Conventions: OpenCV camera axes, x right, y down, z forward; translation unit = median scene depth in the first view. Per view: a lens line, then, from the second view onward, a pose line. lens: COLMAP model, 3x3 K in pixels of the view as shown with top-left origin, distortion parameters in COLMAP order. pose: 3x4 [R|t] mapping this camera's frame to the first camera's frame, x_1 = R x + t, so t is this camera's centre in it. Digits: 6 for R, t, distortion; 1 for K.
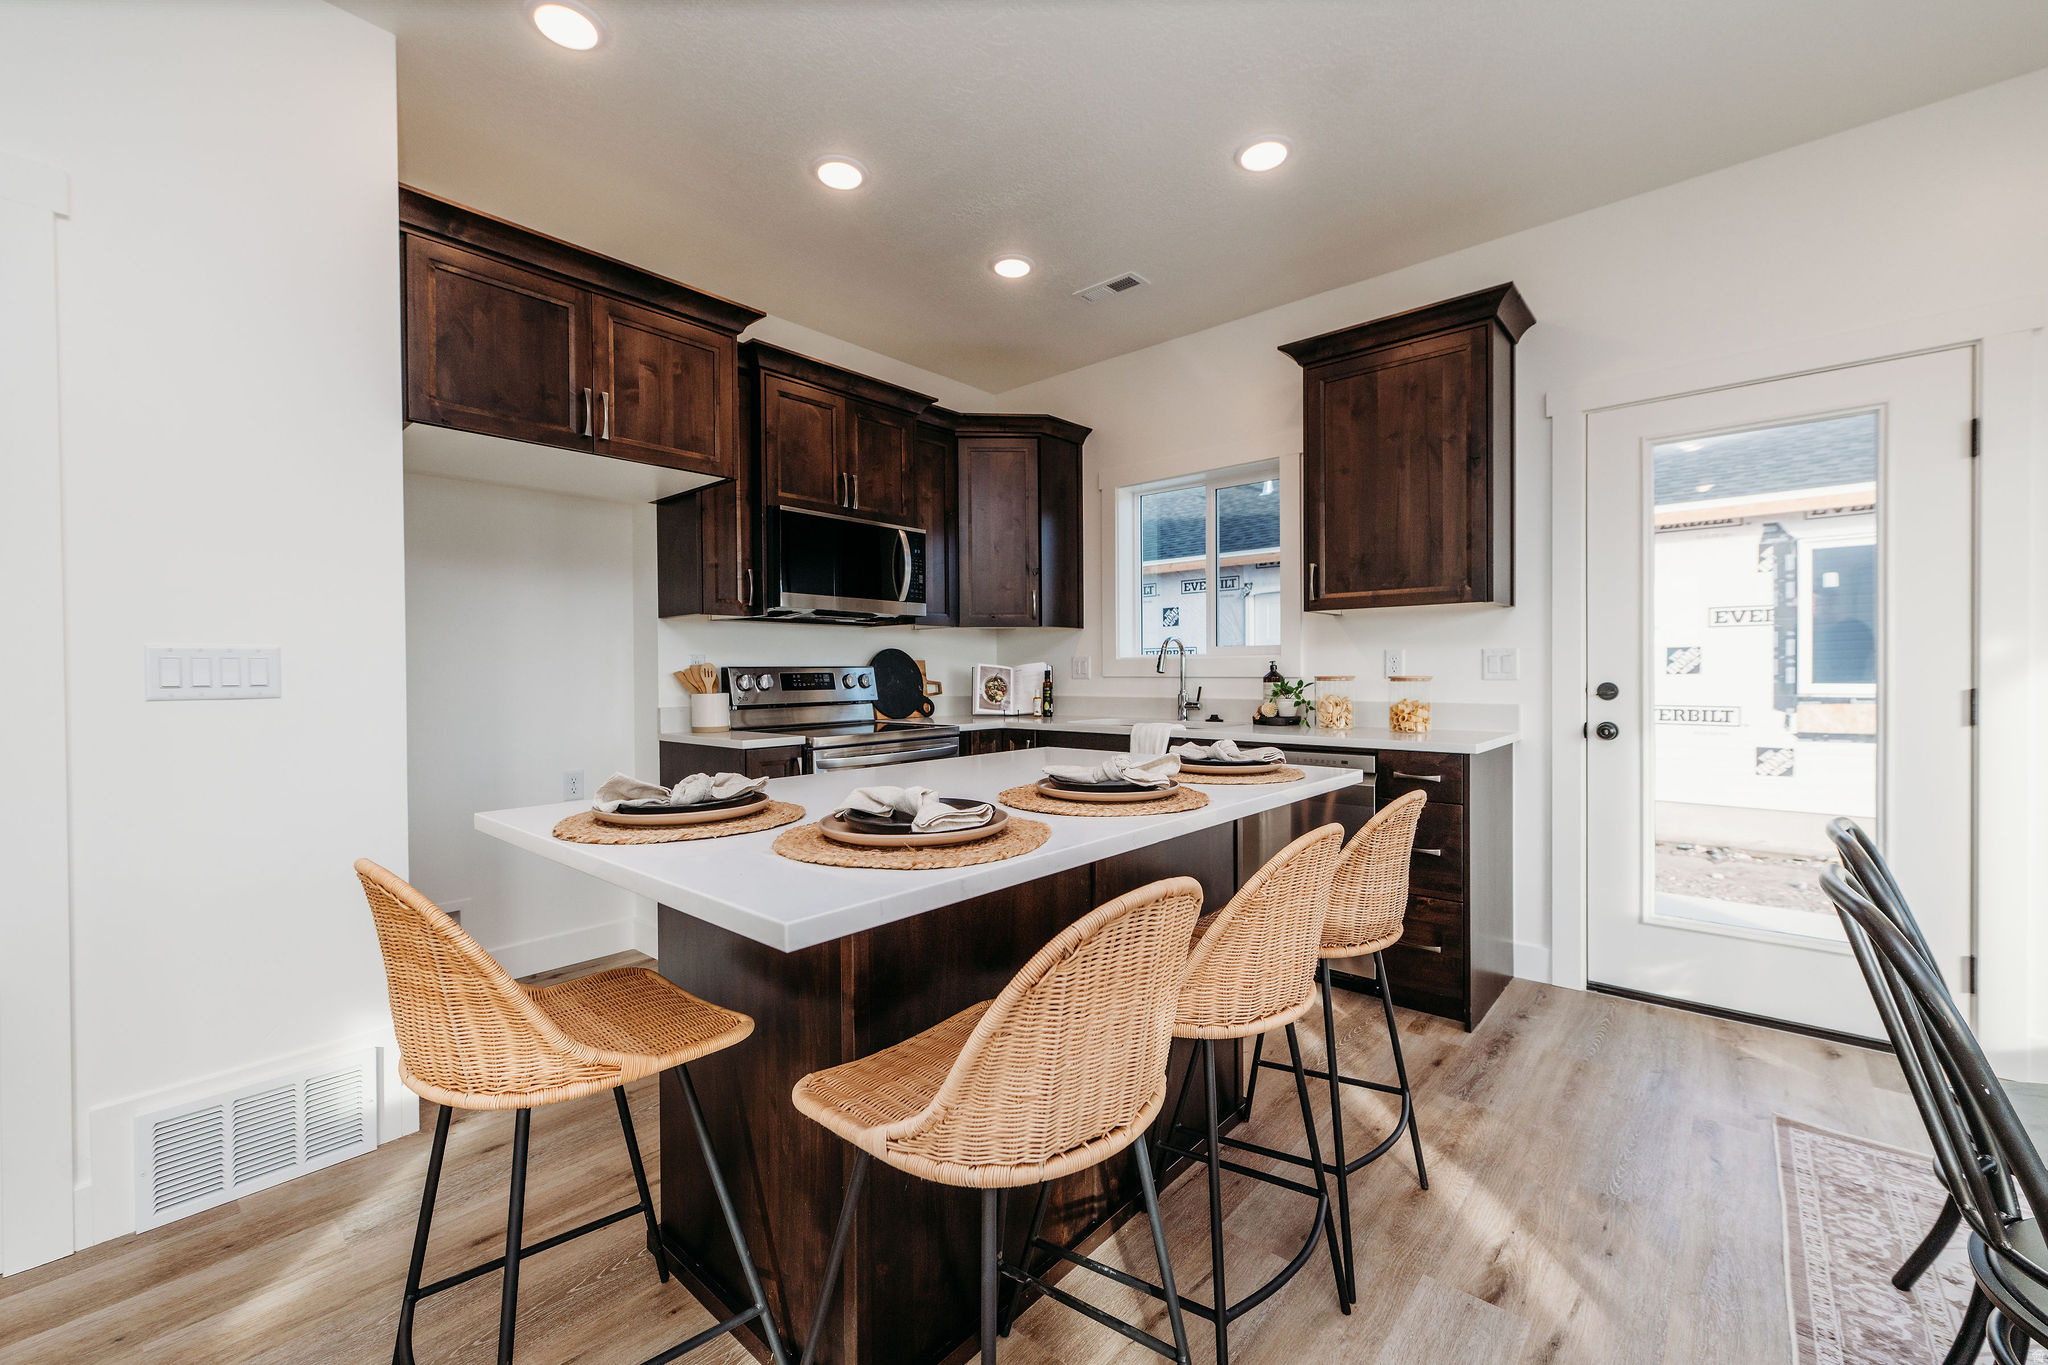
lens RADIAL K [[827.4, 0, 1031.8], [0, 827.4, 677.6], [0, 0, 1]] dist [0.001089, -0.000430]
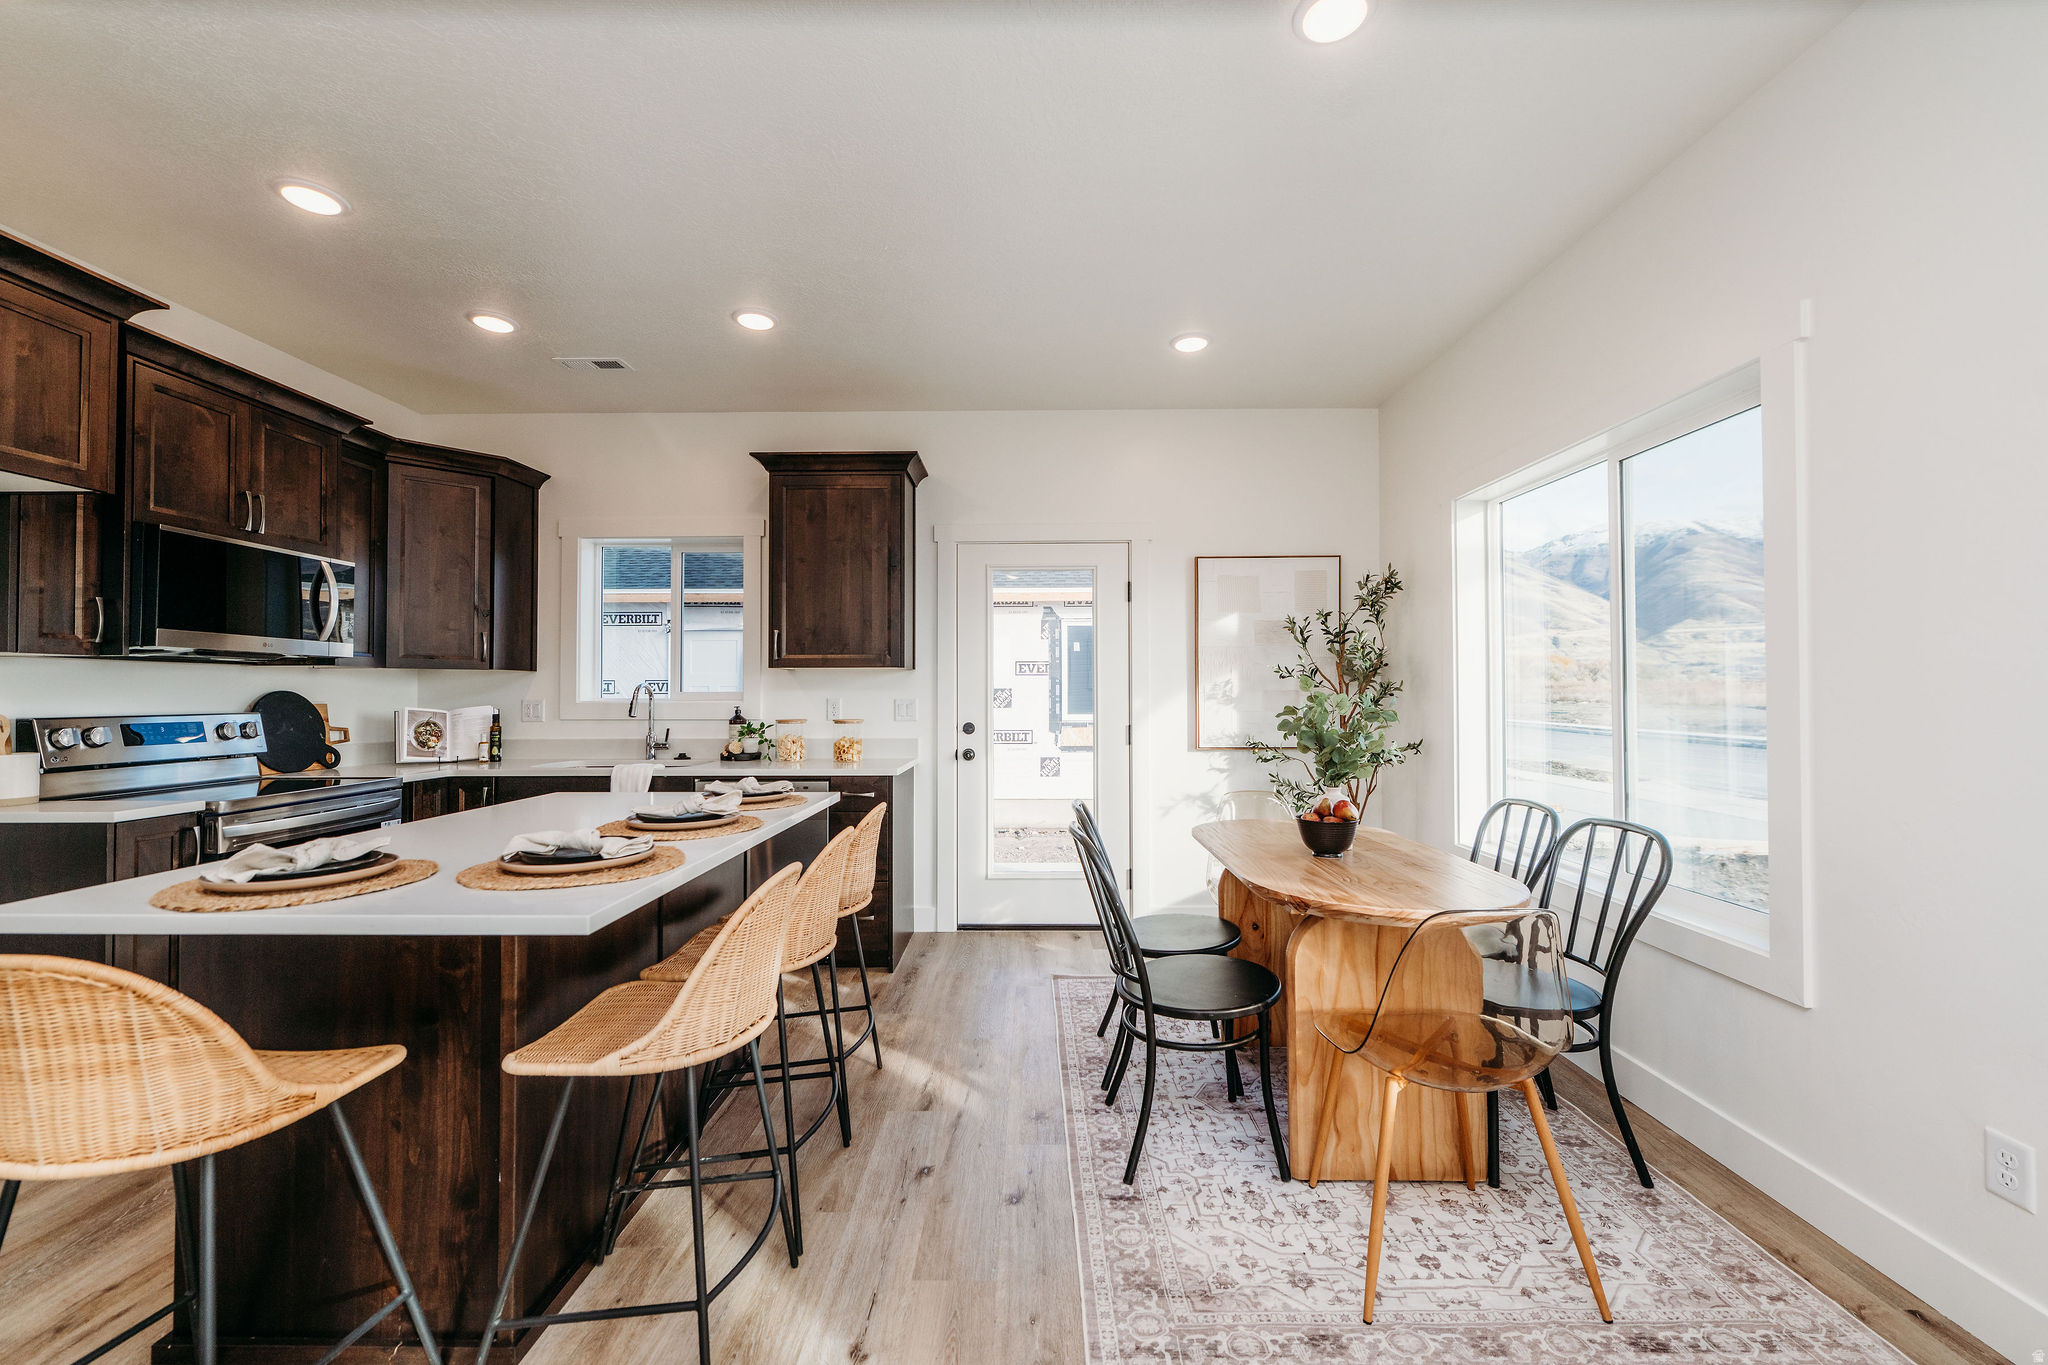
lens RADIAL K [[808.4, 0, 1026.4], [0, 808.4, 677.7], [0, 0, 1]] dist [0.001248, -0.000285]
pose [[0.762805, 0.018509, 0.646364, -0.167087], [0.002979, 0.999479, -0.032135, -0.026045], [-0.646622, 0.026438, 0.762352, -0.182269]]
